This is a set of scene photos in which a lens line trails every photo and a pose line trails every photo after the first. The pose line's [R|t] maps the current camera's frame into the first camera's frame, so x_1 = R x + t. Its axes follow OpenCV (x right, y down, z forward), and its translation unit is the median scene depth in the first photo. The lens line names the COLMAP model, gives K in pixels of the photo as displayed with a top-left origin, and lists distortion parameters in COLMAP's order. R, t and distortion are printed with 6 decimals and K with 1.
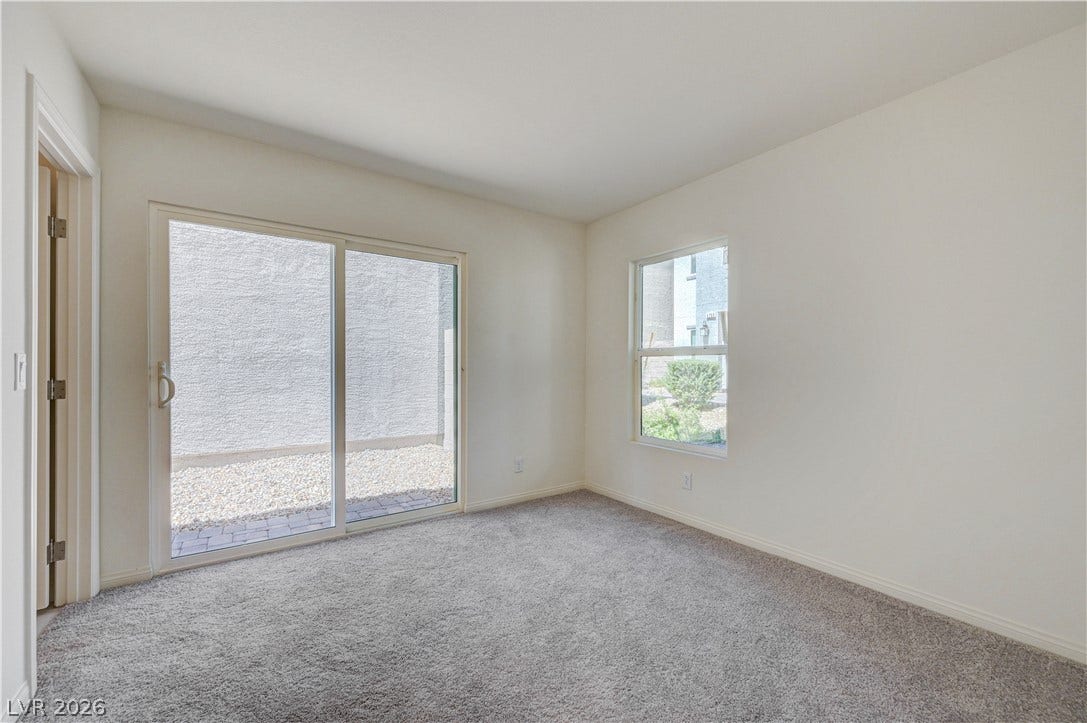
lens RADIAL K [[427.4, 0, 544.1], [0, 427.4, 366.5], [0, 0, 1]] dist [0.001121, 0.000069]
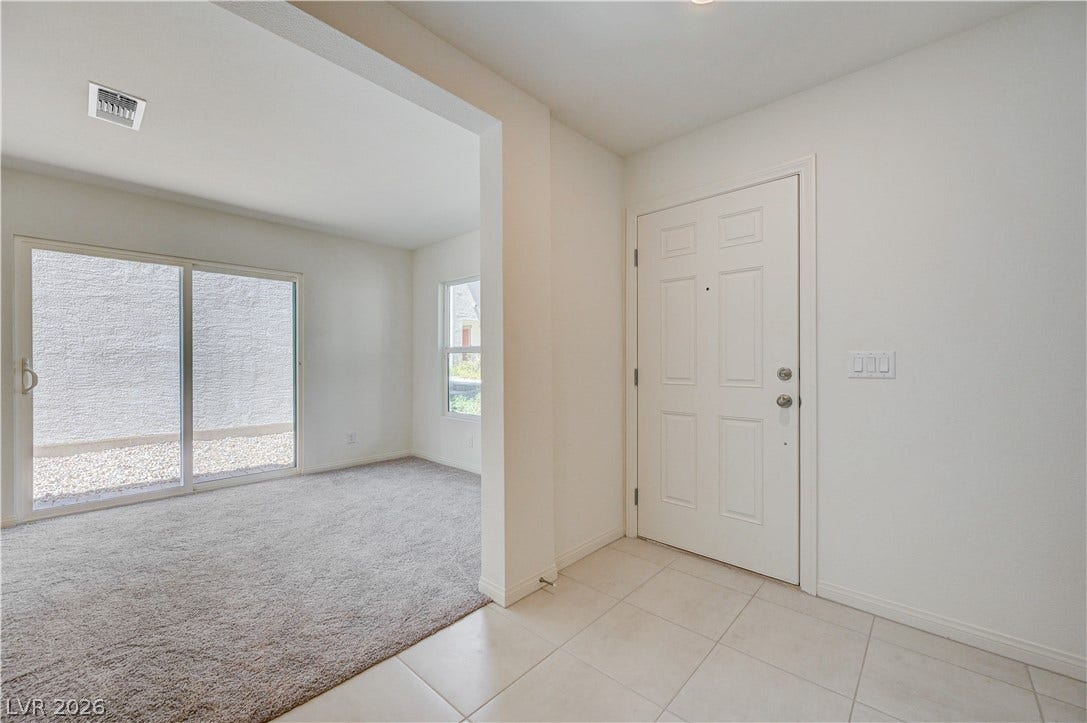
lens RADIAL K [[427.4, 0, 542.2], [0, 427.4, 359.7], [0, 0, 1]] dist [0.001121, 0.000069]
pose [[0.979137, -0.002802, 0.203180, 0.285803], [0.003243, 0.999993, -0.001834, 0.000303], [-0.203173, 0.002455, 0.979140, -0.447060]]
